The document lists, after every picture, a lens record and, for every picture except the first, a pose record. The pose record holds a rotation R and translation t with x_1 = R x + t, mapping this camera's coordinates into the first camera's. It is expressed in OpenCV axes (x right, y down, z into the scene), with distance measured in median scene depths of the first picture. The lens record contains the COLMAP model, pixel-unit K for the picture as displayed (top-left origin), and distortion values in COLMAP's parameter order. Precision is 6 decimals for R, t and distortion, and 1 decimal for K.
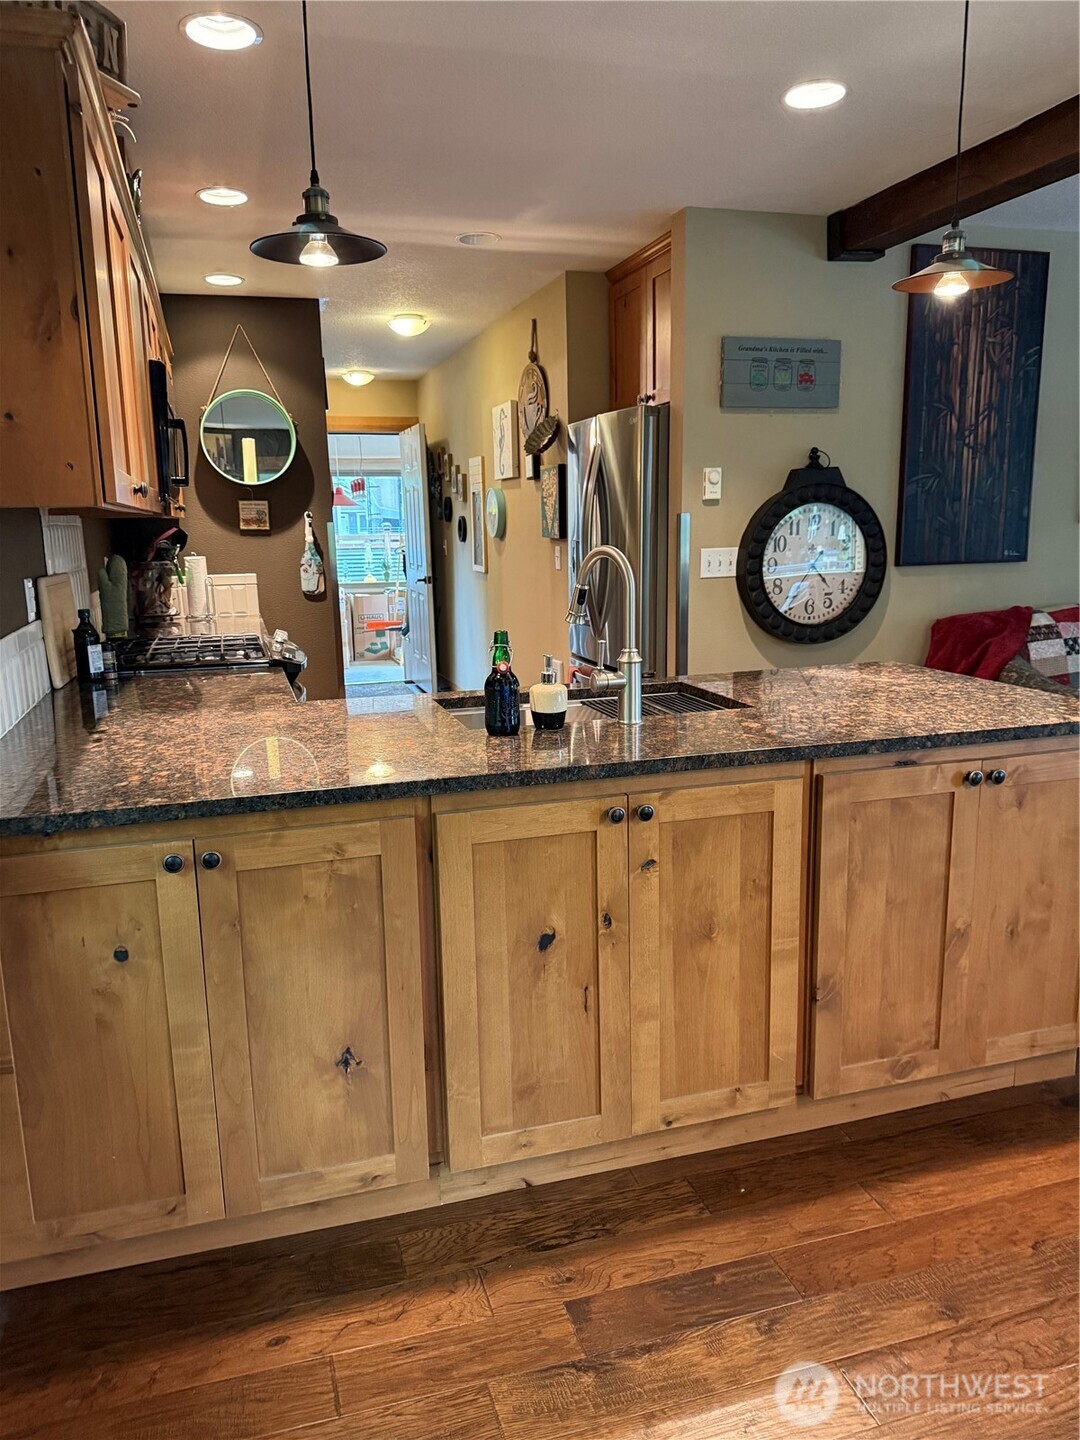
lens RADIAL K [[1008.0, 0, 528.8], [0, 1008.0, 728.3], [0, 0, 1]] dist [0.162787, -0.266635]
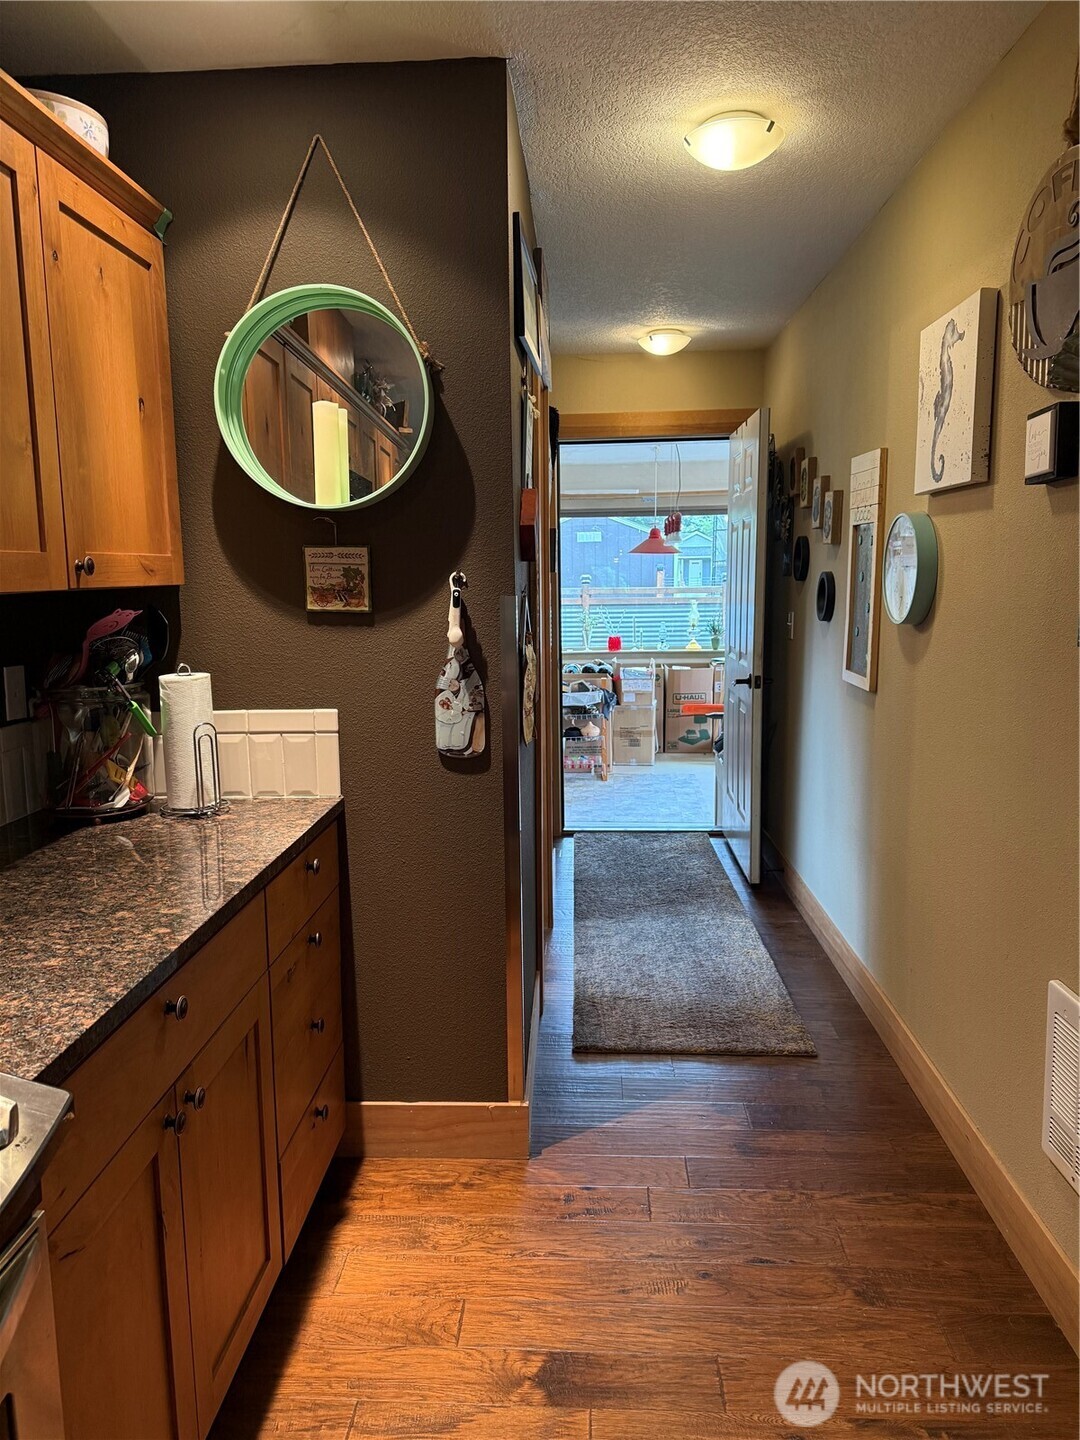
lens RADIAL K [[1008.0, 0, 528.8], [0, 1008.0, 728.3], [0, 0, 1]] dist [0.162787, -0.266635]
pose [[0.942015, 0.059755, -0.330206, -0.043275], [-0.073655, 0.996841, -0.029730, -0.137892], [0.327386, 0.052327, 0.943440, 0.620195]]
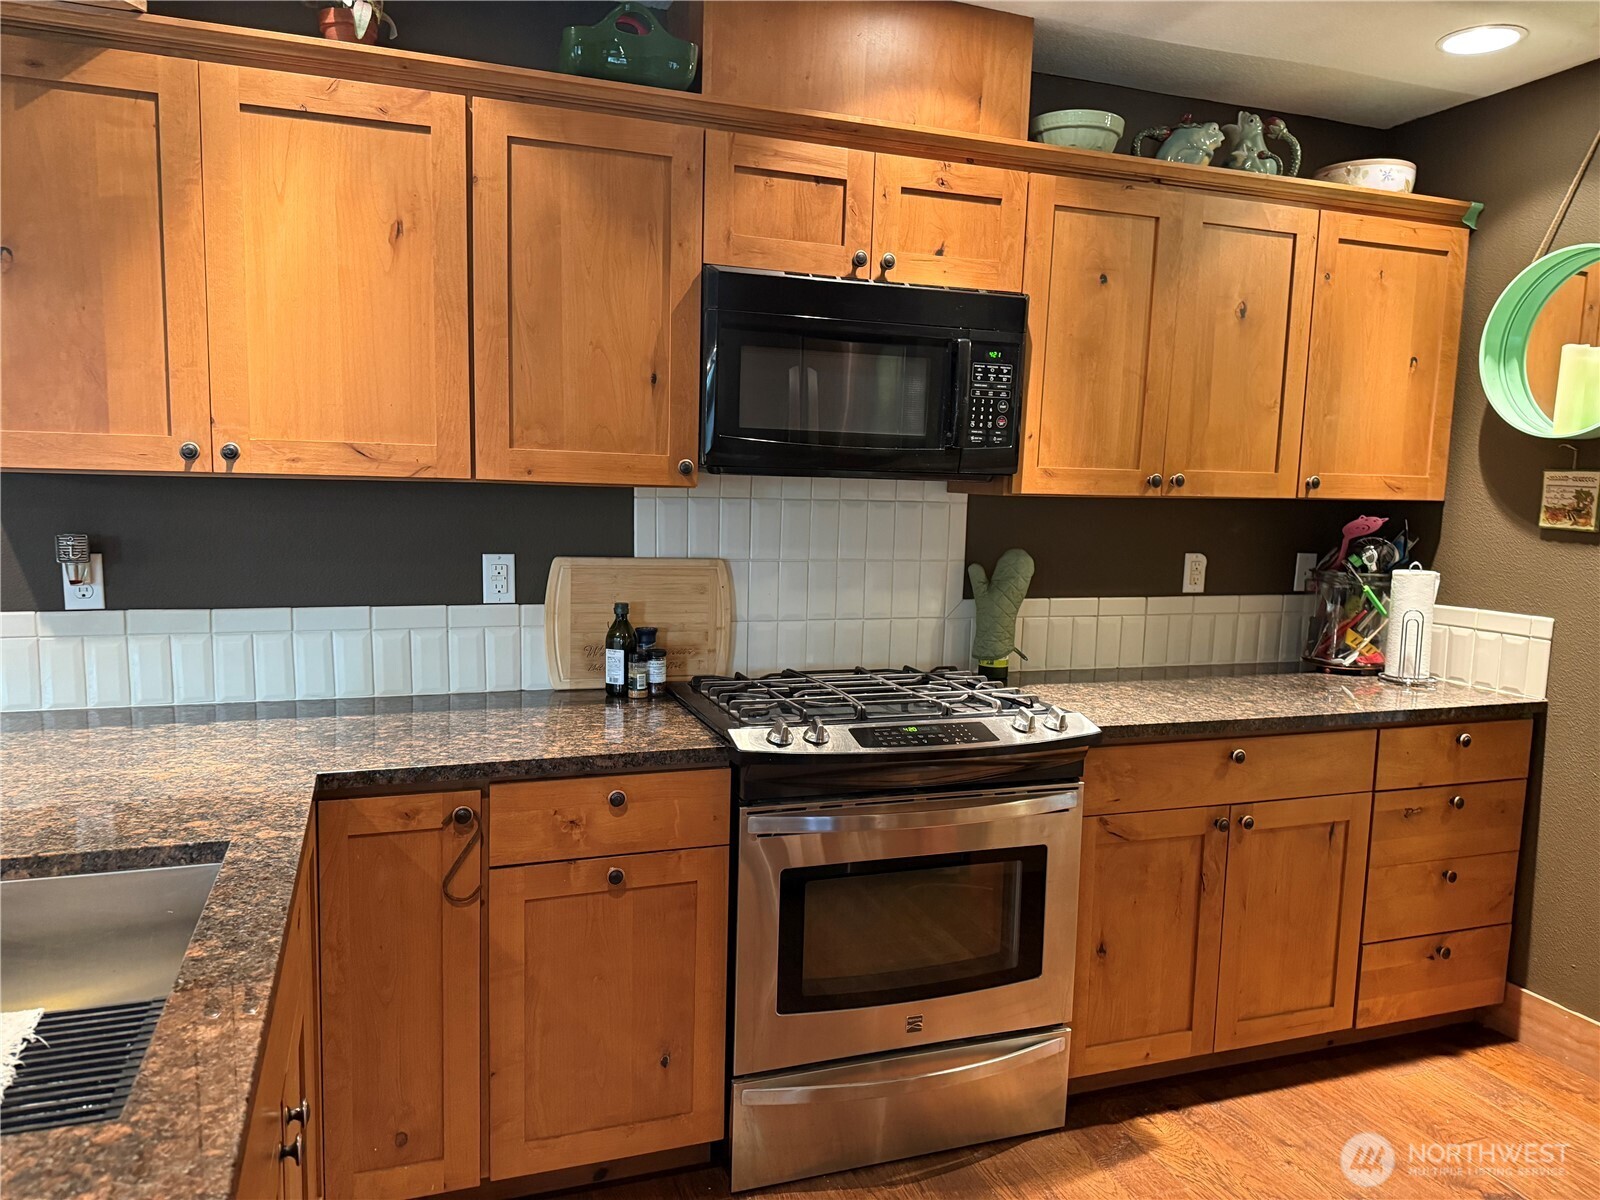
lens RADIAL K [[1131.9, 0, 800.9], [0, 1131.9, 611.4], [0, 0, 1]] dist [0.040476, -0.032211]
pose [[0.061442, 0.141638, -0.988010, 0.246706], [-0.225595, 0.966235, 0.124487, -0.143878], [0.972282, 0.215242, 0.091320, 0.614156]]
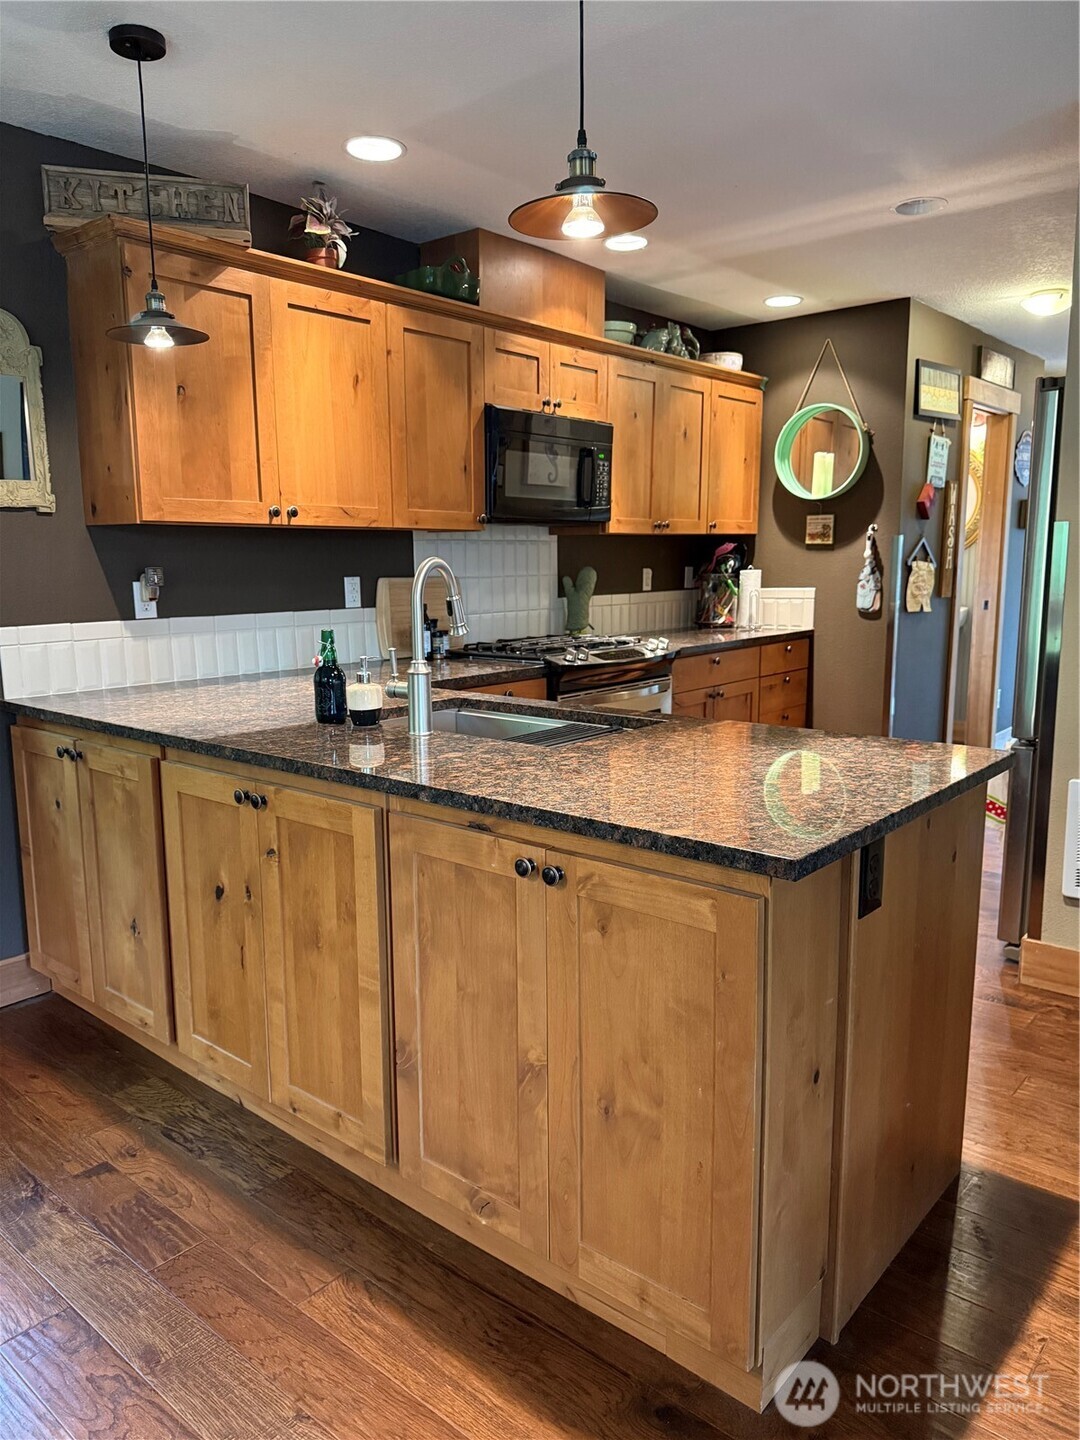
lens RADIAL K [[1008.0, 0, 528.8], [0, 1008.0, 728.3], [0, 0, 1]] dist [0.162787, -0.266635]
pose [[0.537241, 0.156787, -0.828728, 0.433785], [-0.169521, 0.982592, 0.076001, -0.046559], [0.826217, 0.099656, 0.554467, 0.236516]]
